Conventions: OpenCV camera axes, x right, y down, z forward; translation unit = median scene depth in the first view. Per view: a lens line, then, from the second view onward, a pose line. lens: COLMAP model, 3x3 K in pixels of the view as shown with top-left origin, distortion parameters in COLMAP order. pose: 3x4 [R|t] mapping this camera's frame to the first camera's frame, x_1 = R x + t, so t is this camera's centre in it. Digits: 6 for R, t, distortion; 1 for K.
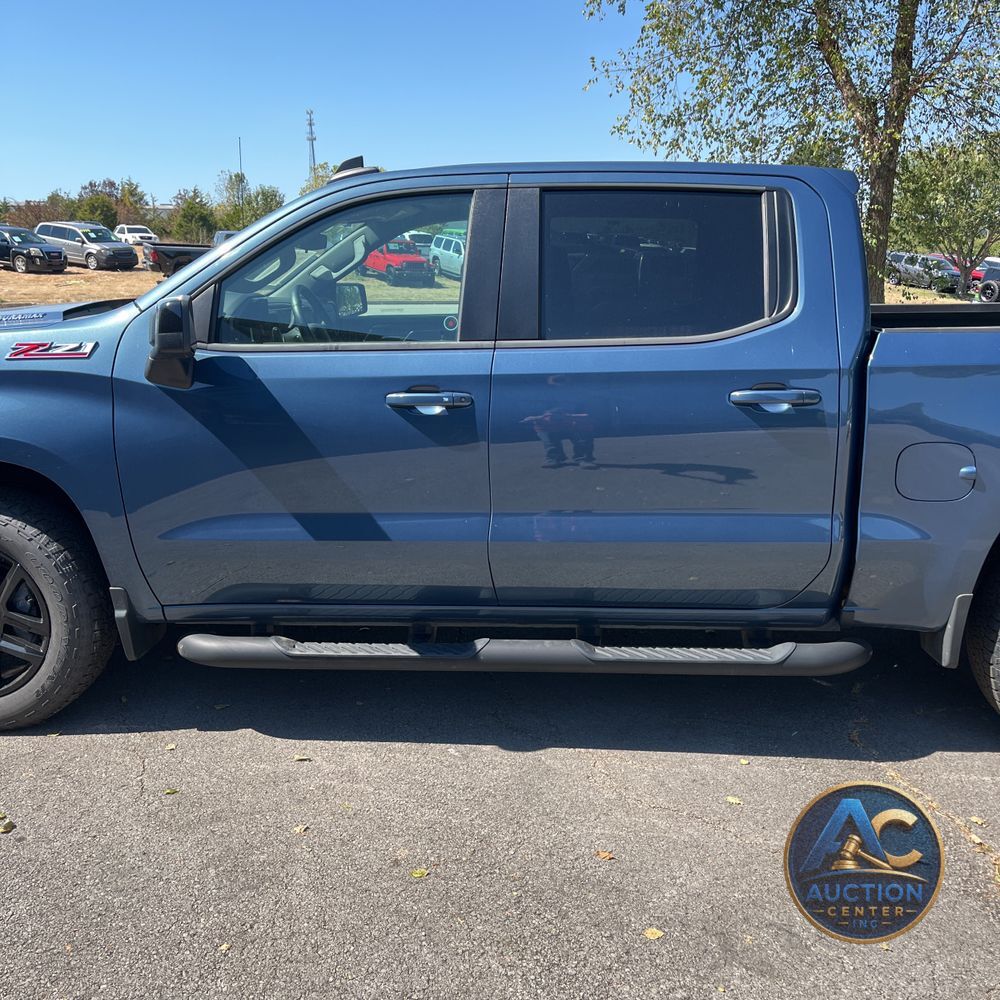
lens RADIAL K [[1004.5, 0, 500.0], [0, 1004.5, 500.0], [0, 0, 1]] dist [0.014848, -0.012311]
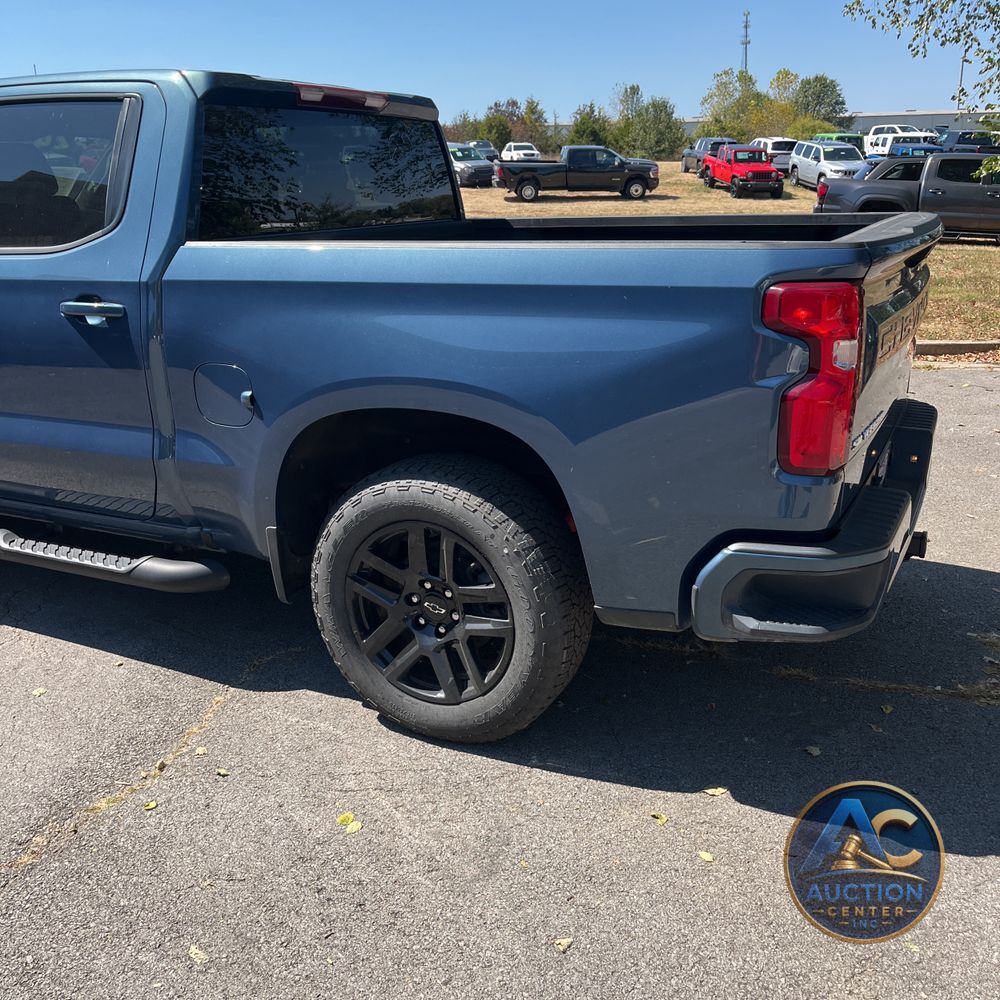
lens RADIAL K [[985.4, 0, 483.6], [0, 985.4, 504.4], [0, 0, 1]] dist [0.009963, 0.005636]
pose [[0.914546, 0.106917, -0.390095, 0.192321], [-0.071359, 0.991953, 0.104577, -0.007431], [0.398137, -0.067803, 0.914817, 0.044773]]
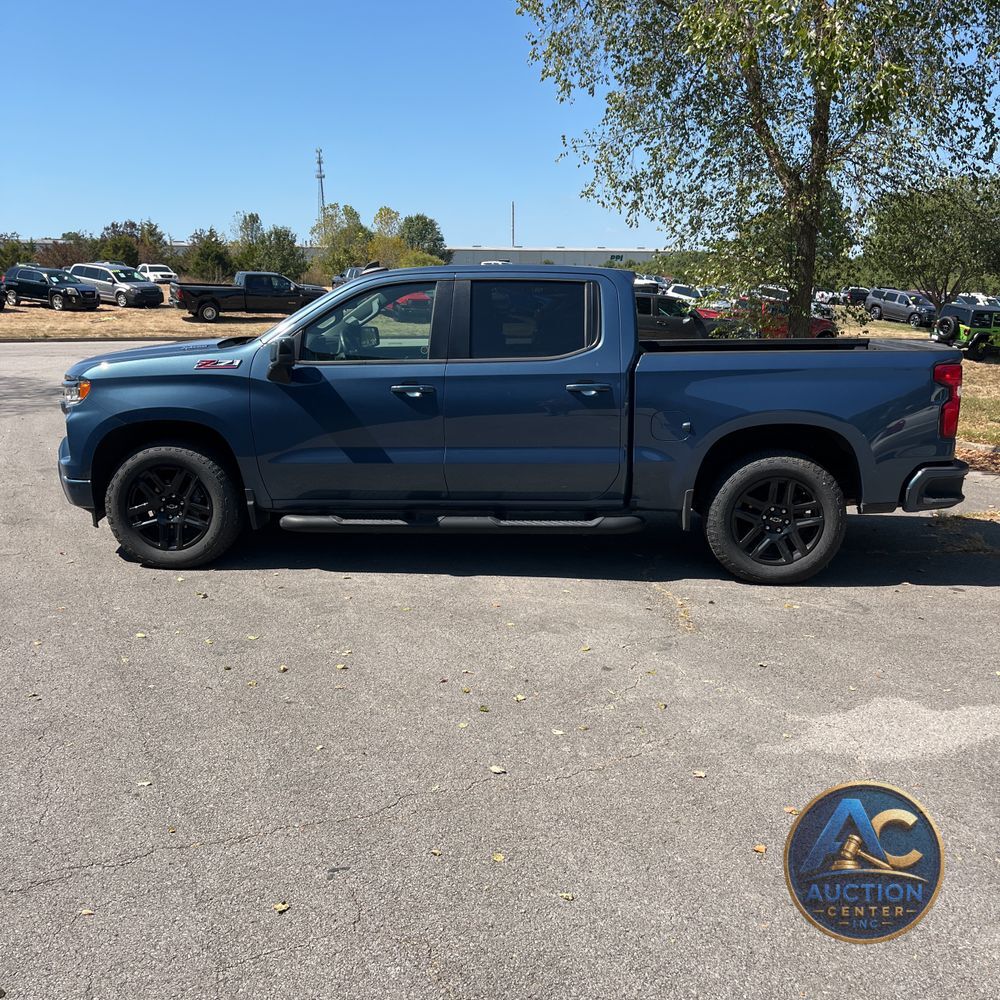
lens RADIAL K [[999.5, 0, 500.0], [0, 999.5, 500.0], [0, 0, 1]] dist [0.003784, -0.017194]
pose [[0.999985, -0.000378, -0.005503, 0.020422], [0.000207, 0.999514, -0.031175, 0.032991], [0.005512, 0.031173, 0.999499, -0.174196]]
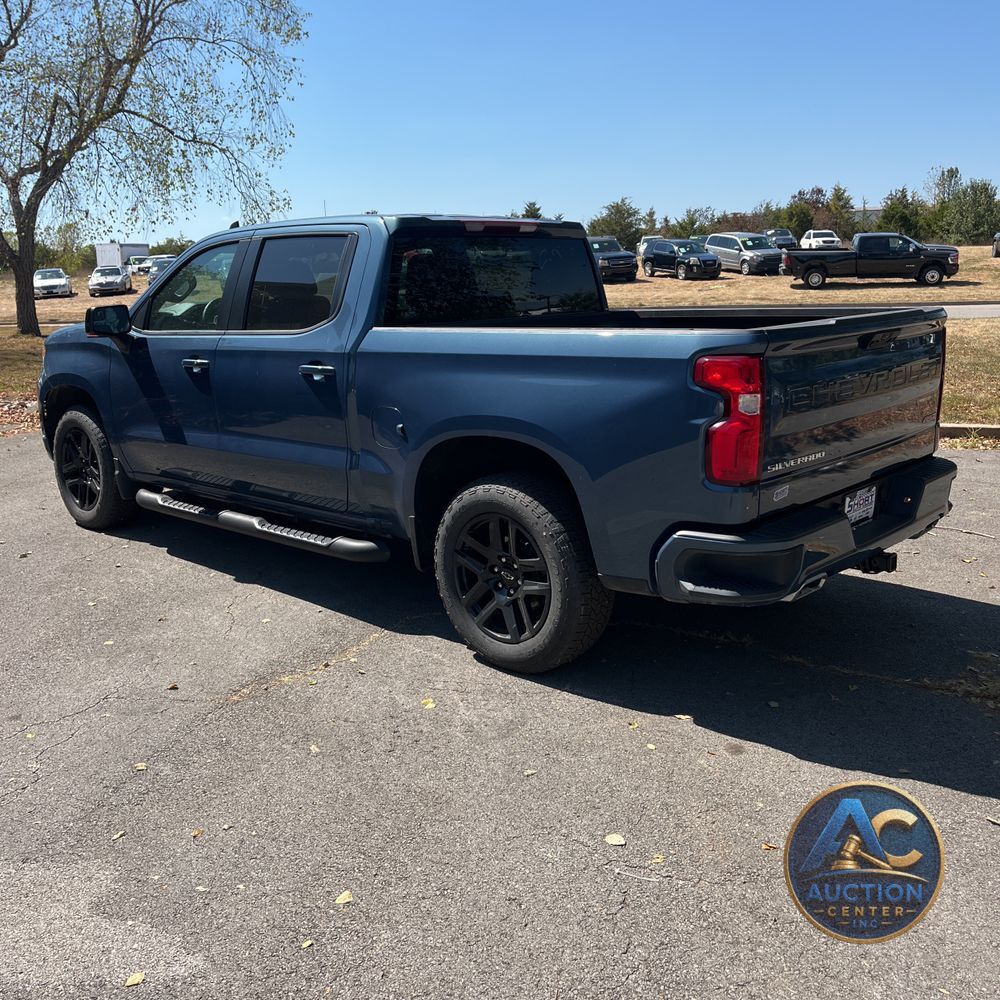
lens RADIAL K [[977.2, 0, 500.5], [0, 977.2, 523.2], [0, 0, 1]] dist [0.012028, 0.010532]
pose [[0.766334, 0.133795, -0.628356, 0.271405], [-0.116883, 0.990786, 0.068418, -0.000938], [0.631720, 0.021013, 0.774912, 0.004118]]
